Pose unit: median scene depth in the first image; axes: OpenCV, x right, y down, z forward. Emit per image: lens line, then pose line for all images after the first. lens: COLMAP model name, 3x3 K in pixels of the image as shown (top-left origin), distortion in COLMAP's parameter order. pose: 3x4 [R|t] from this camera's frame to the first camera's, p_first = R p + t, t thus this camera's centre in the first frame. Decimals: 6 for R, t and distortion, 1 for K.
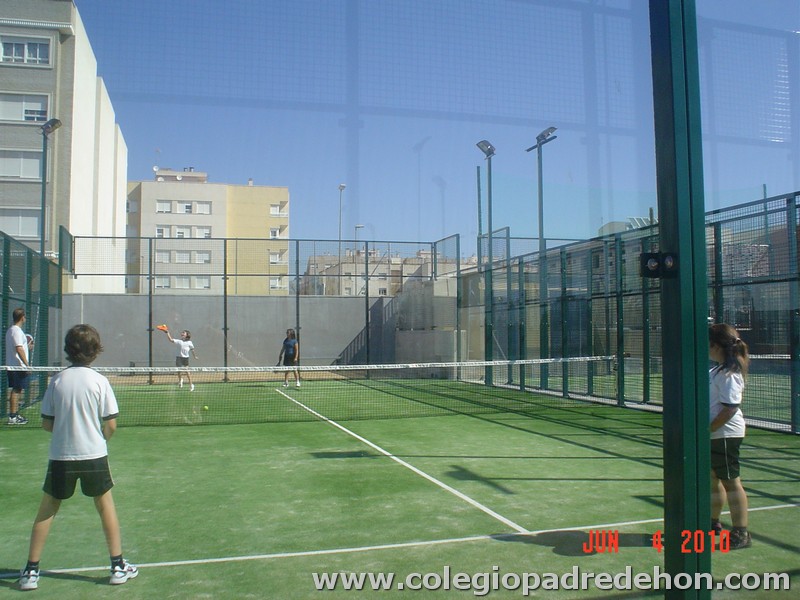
lens RADIAL K [[774.7, 0, 405.3], [0, 774.7, 300.5], [0, 0, 1]] dist [-0.127958, 0.096703]
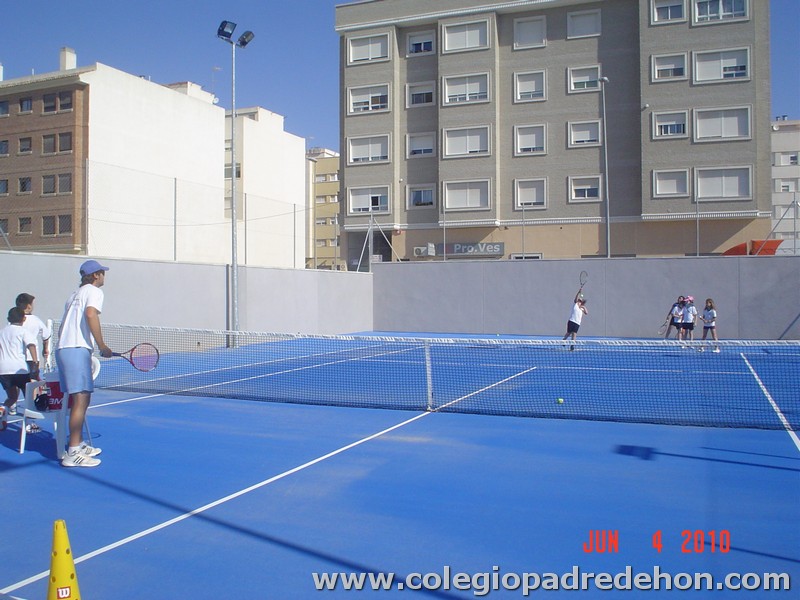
lens RADIAL K [[774.7, 0, 405.3], [0, 774.7, 300.5], [0, 0, 1]] dist [-0.127958, 0.096703]
pose [[0.798597, 0.010306, -0.601778, -0.191491], [0.022392, 0.998652, 0.046819, -0.004202], [0.601450, -0.050865, 0.797290, -0.039088]]
